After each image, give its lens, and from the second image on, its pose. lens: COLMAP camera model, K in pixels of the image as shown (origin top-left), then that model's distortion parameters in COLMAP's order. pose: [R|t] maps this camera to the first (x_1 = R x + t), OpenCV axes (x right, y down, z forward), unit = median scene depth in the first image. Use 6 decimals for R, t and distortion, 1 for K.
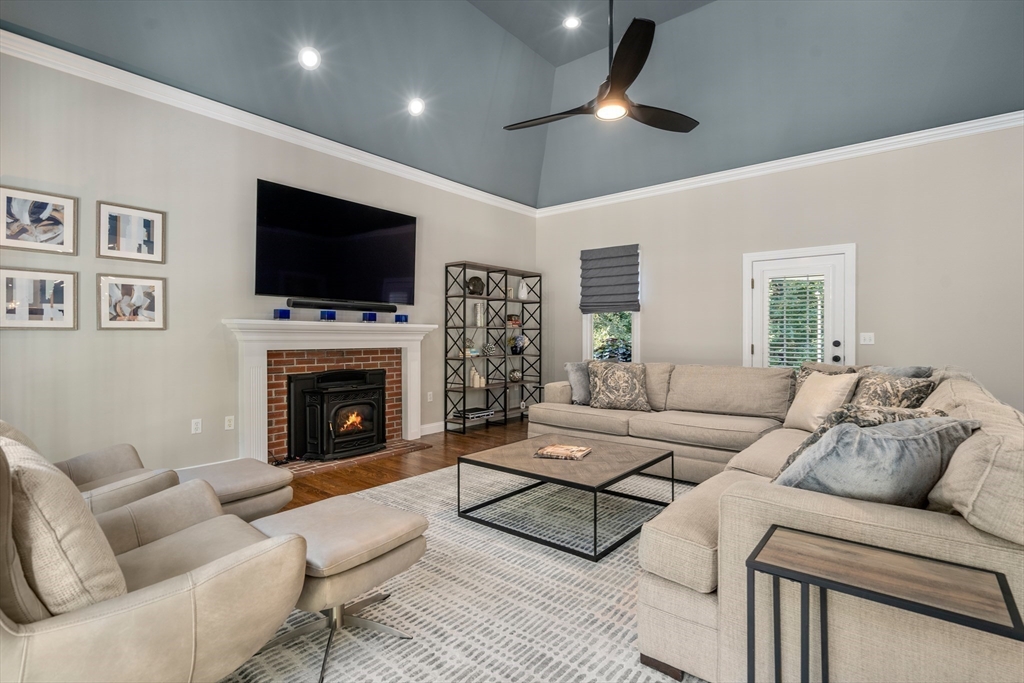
lens RADIAL K [[475.1, 0, 509.4], [0, 475.1, 334.6], [0, 0, 1]] dist [-0.005288, 0.000446]
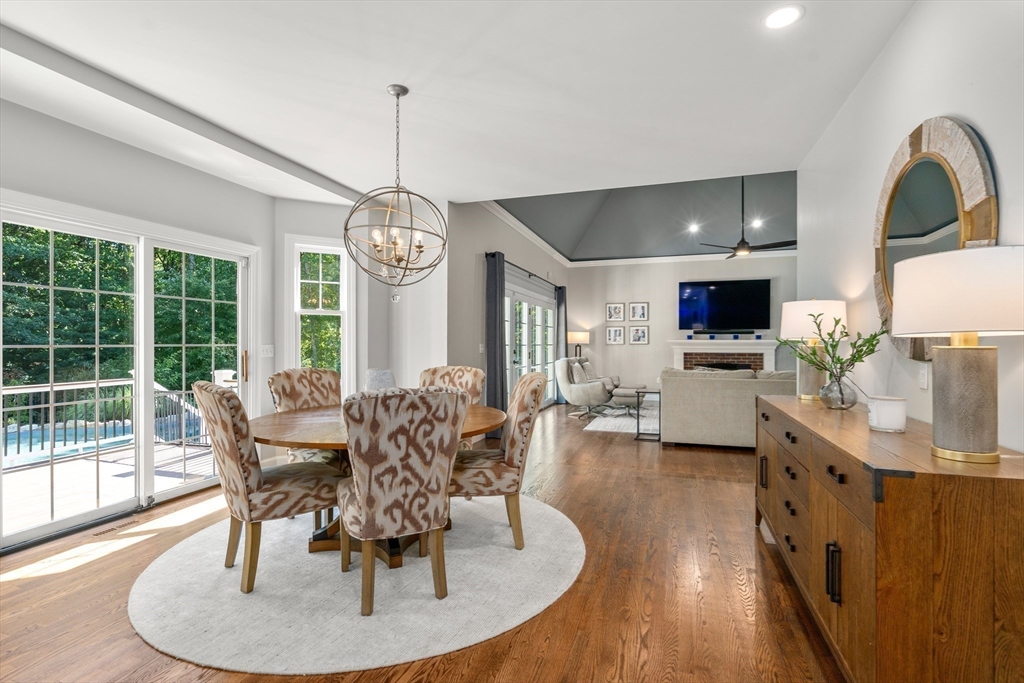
lens RADIAL K [[475.1, 0, 510.6], [0, 475.1, 343.0], [0, 0, 1]] dist [-0.005288, 0.000446]
pose [[0.323172, -0.003850, -0.946332, 1.470098], [0.001994, 0.999992, -0.003388, -0.008382], [0.946338, -0.000792, 0.323177, -0.601446]]
